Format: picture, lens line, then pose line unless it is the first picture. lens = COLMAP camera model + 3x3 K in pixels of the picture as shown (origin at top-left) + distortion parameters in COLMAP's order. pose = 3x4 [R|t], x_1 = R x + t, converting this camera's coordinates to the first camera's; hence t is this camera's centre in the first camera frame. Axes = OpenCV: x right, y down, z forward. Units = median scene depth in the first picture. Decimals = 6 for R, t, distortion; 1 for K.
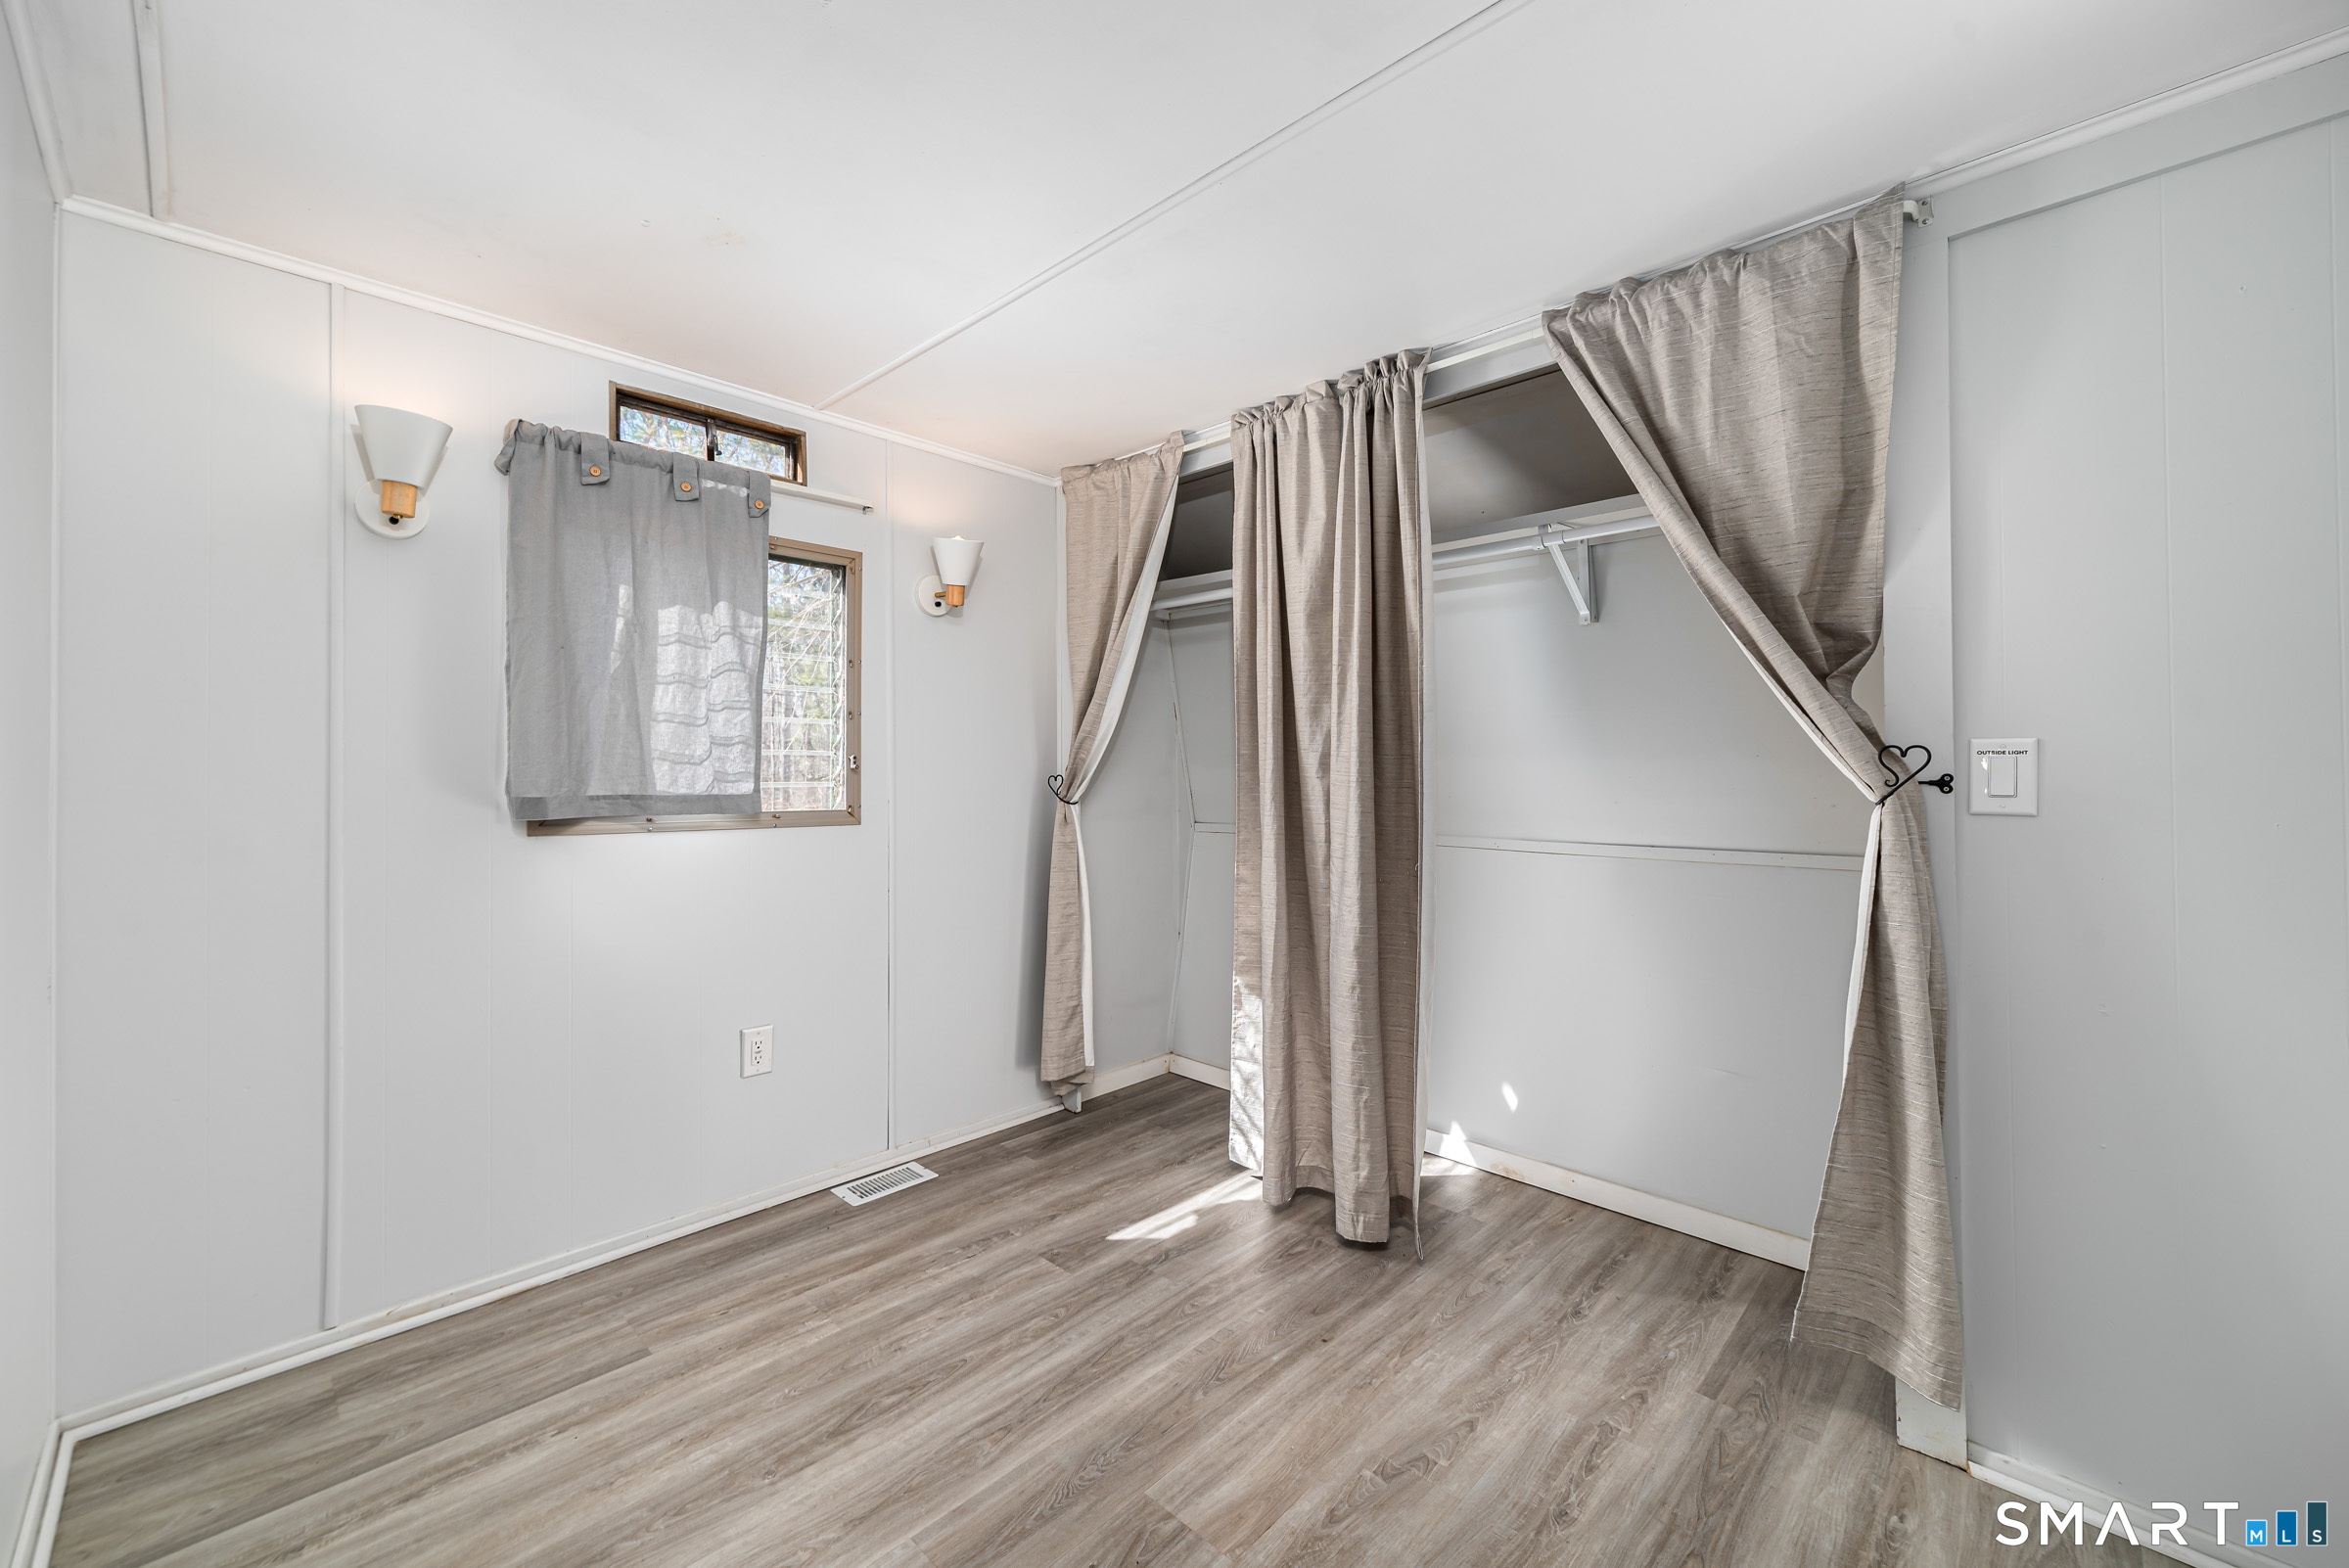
lens RADIAL K [[892.1, 0, 1153.7], [0, 892.1, 773.0], [0, 0, 1]] dist [0.000734, 0.000457]
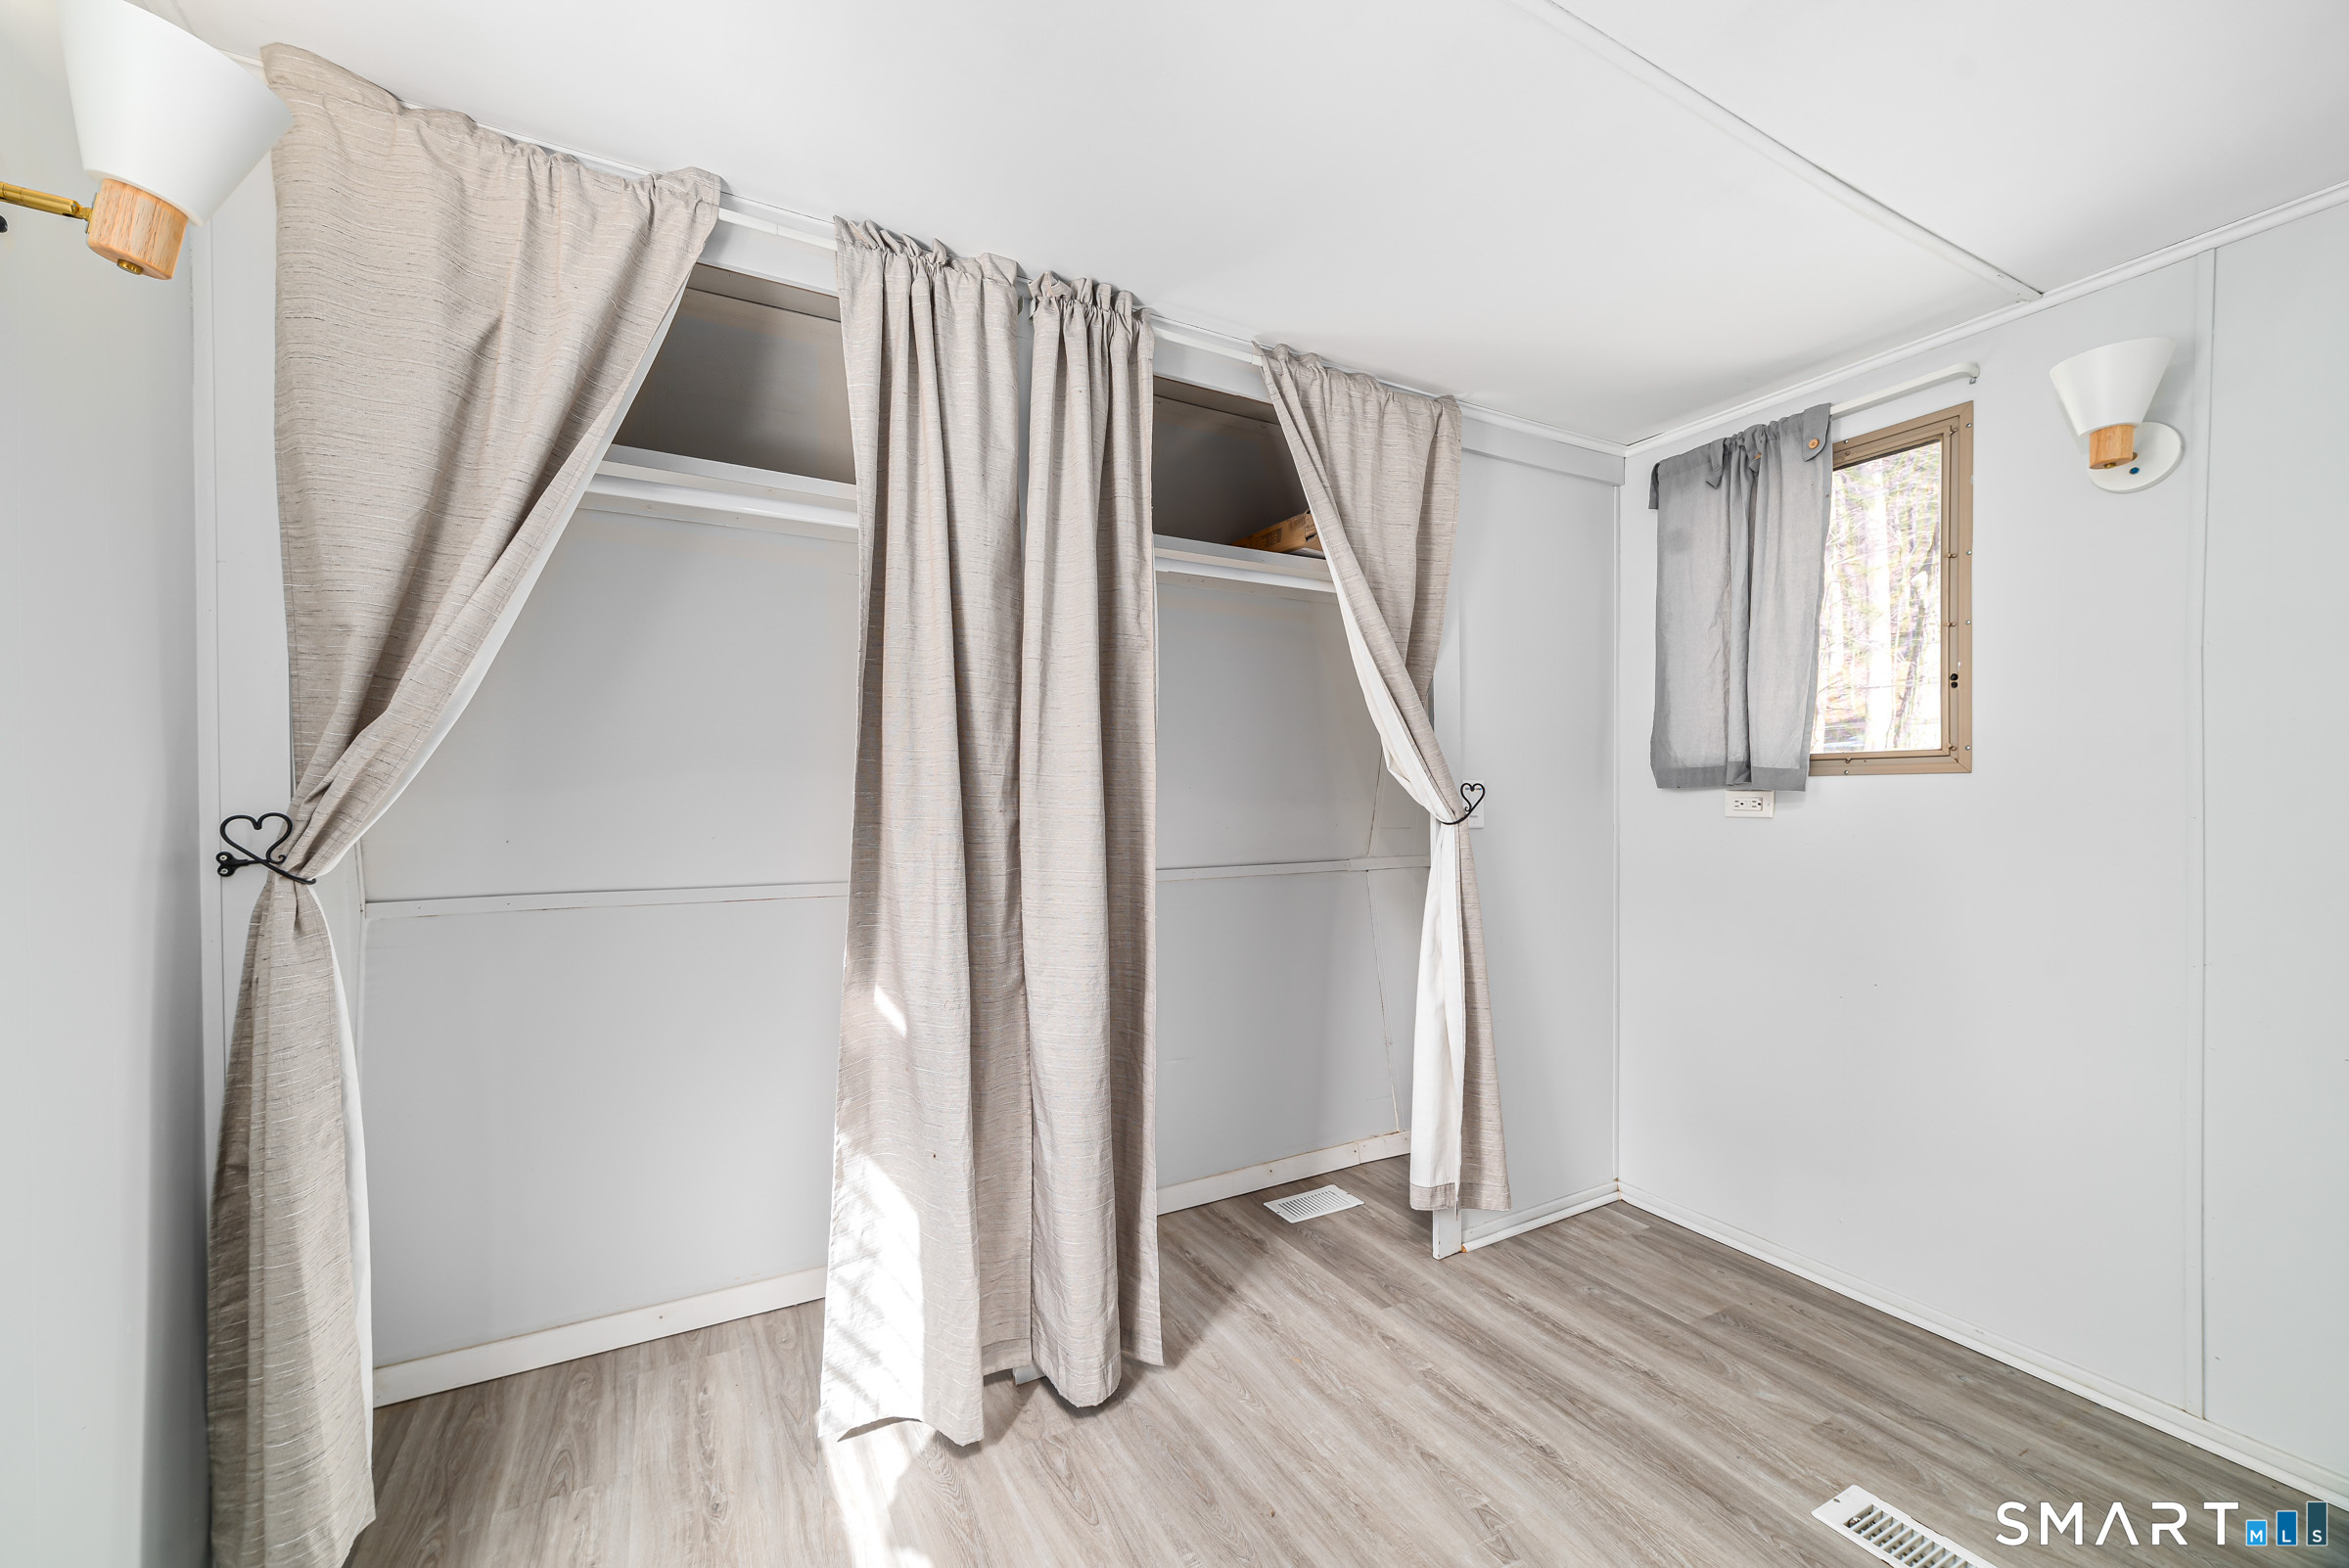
lens RADIAL K [[892.1, 0, 1120.6], [0, 892.1, 808.4], [0, 0, 1]] dist [0.000734, 0.000457]
pose [[0.325429, -0.011288, 0.945499, -0.586974], [0.004571, 0.999936, 0.010365, -0.004060], [-0.945555, 0.000949, 0.325460, 0.847375]]
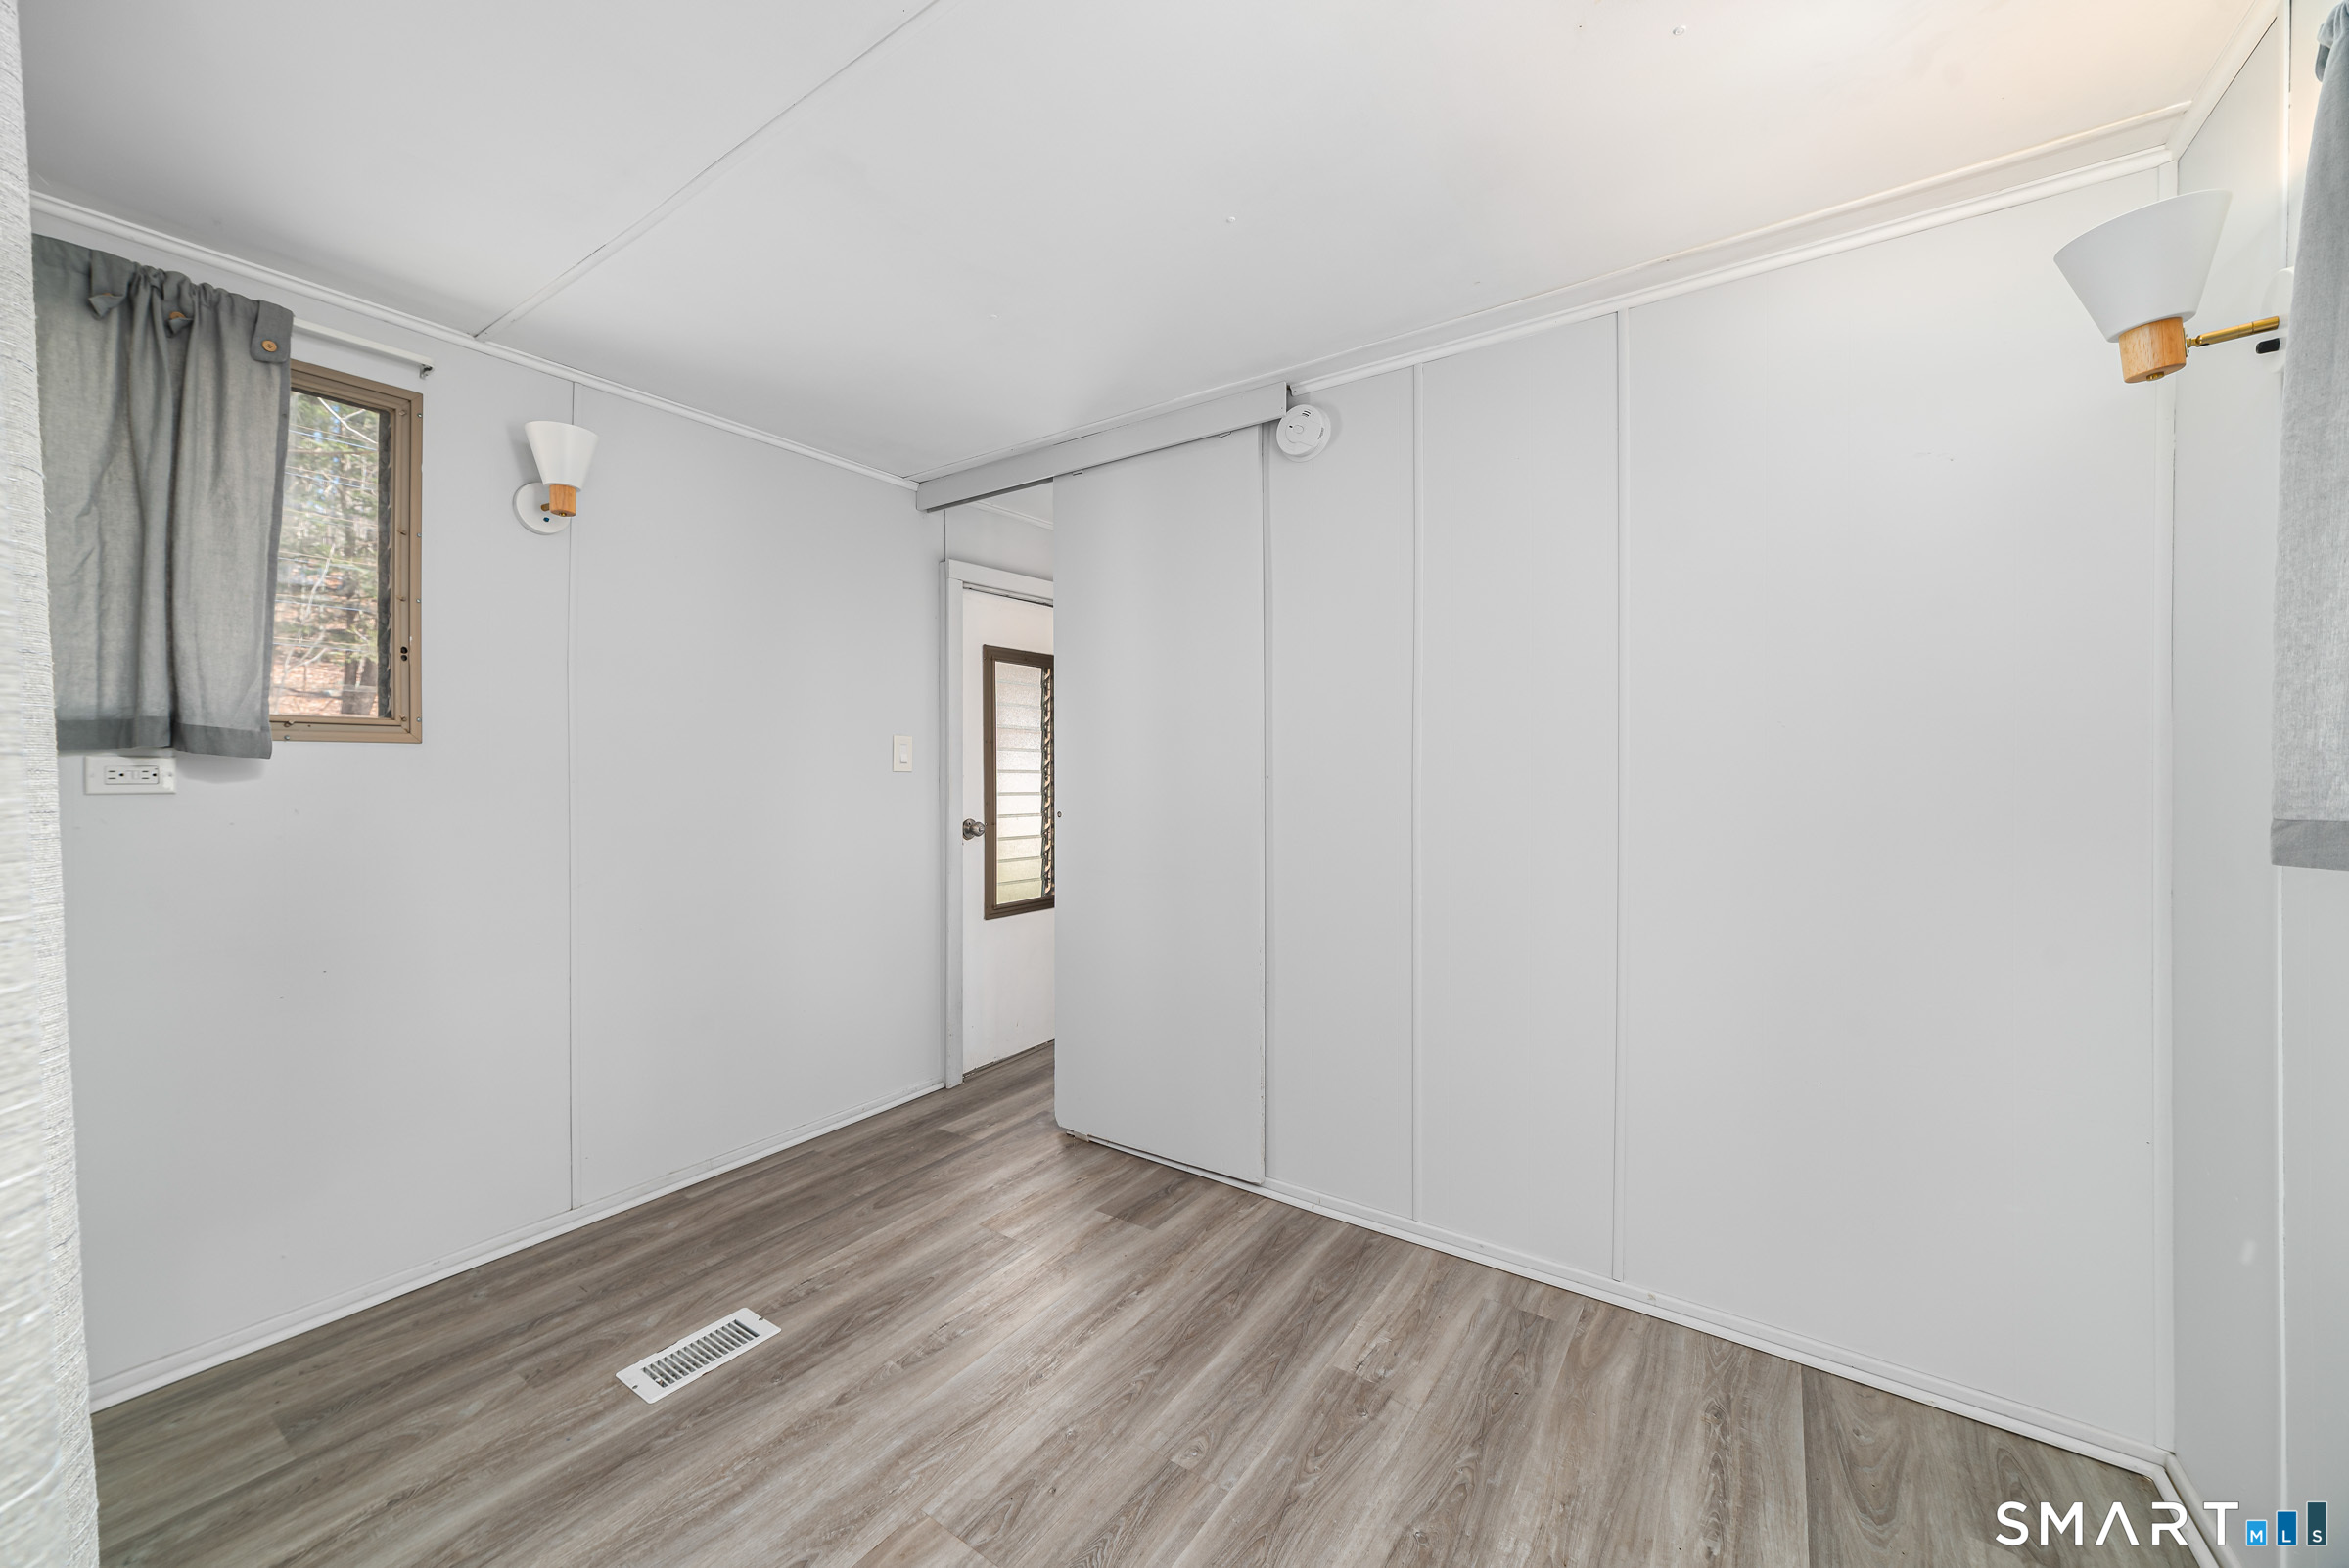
lens RADIAL K [[892.1, 0, 1157.2], [0, 892.1, 756.7], [0, 0, 1]] dist [0.000734, 0.000457]
pose [[-0.986791, -0.003420, -0.161962, -0.009587], [-0.002260, 0.999970, -0.007348, -0.007078], [0.161982, -0.006885, -0.986770, 1.478803]]
